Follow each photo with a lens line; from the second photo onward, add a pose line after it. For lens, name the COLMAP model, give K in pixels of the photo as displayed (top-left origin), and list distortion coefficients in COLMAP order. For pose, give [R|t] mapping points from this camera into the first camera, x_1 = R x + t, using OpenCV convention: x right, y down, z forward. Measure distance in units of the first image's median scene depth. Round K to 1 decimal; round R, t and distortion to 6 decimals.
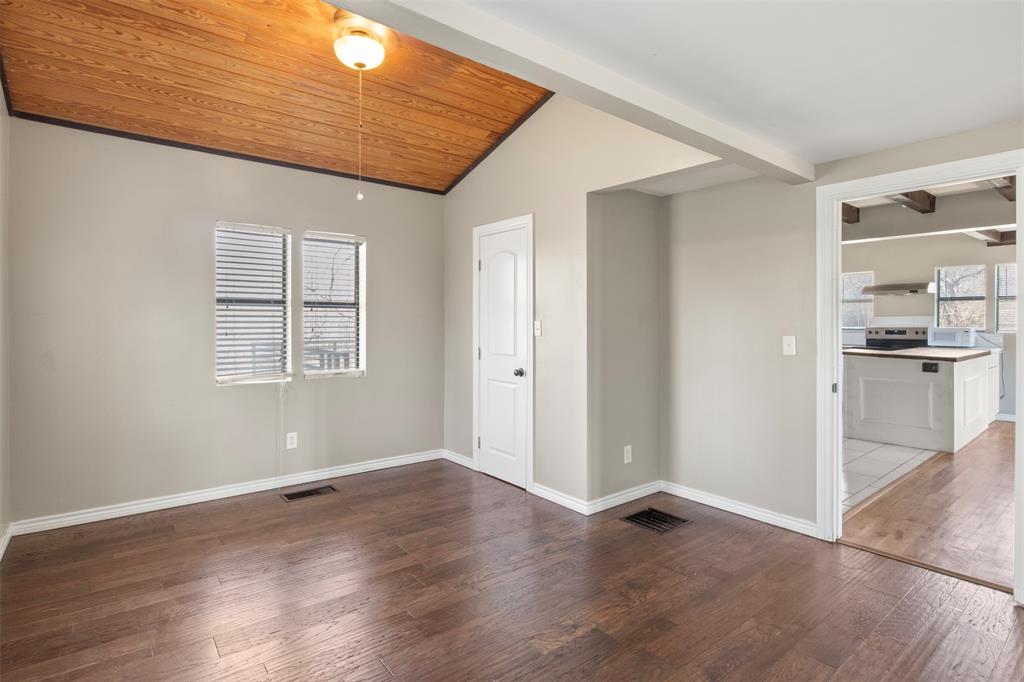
lens RADIAL K [[509.3, 0, 510.2], [0, 509.3, 326.1], [0, 0, 1]] dist [-0.014791, -0.000346]
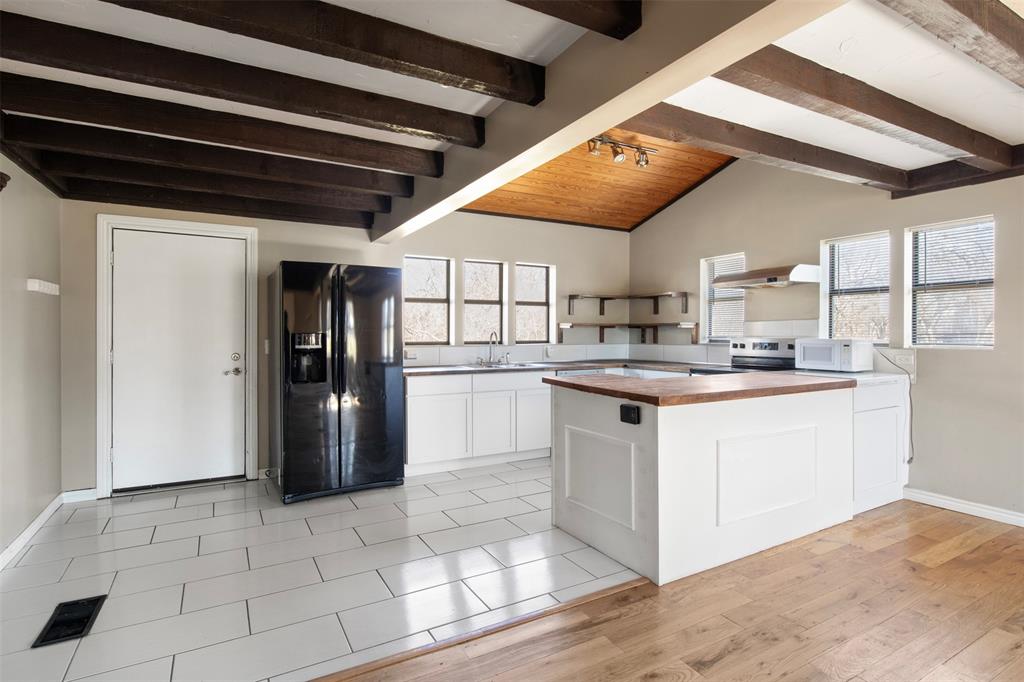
lens RADIAL K [[509.3, 0, 510.3], [0, 509.3, 337.9], [0, 0, 1]] dist [-0.014791, -0.000346]
pose [[0.988015, 0.004013, -0.154307, 0.581869], [-0.003818, 0.999991, 0.001558, 0.002356], [0.154312, -0.000950, 0.988022, 0.339608]]
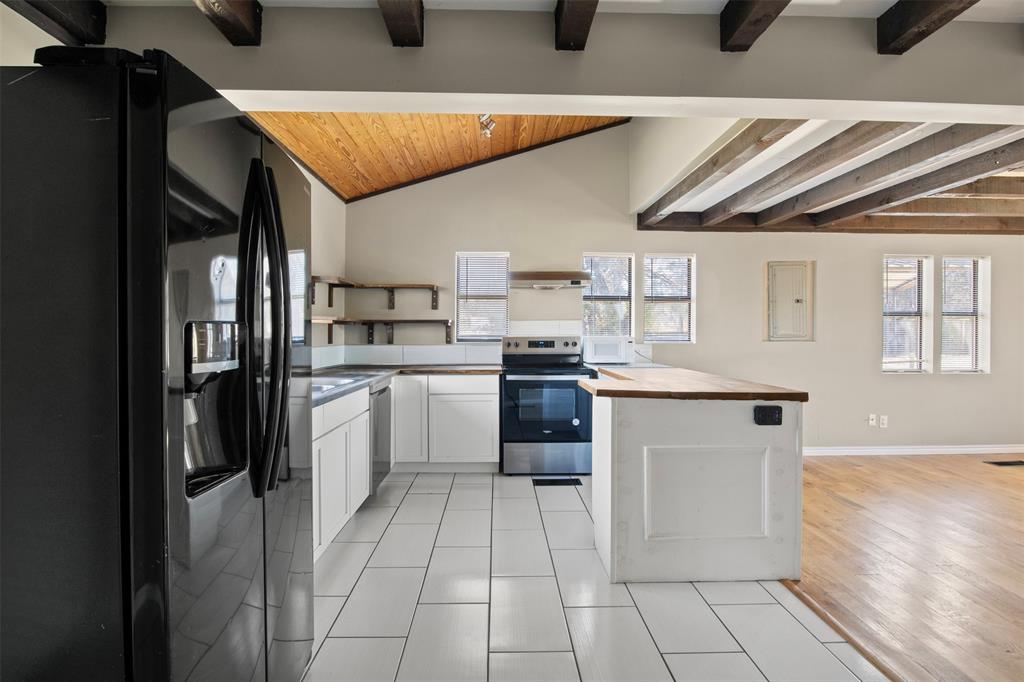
lens RADIAL K [[509.3, 0, 515.0], [0, 509.3, 336.1], [0, 0, 1]] dist [-0.014791, -0.000346]
pose [[0.599568, 0.001367, 0.800323, 0.211862], [0.002570, 0.999990, -0.003633, 0.004415], [-0.800320, 0.004235, 0.599558, 0.661965]]
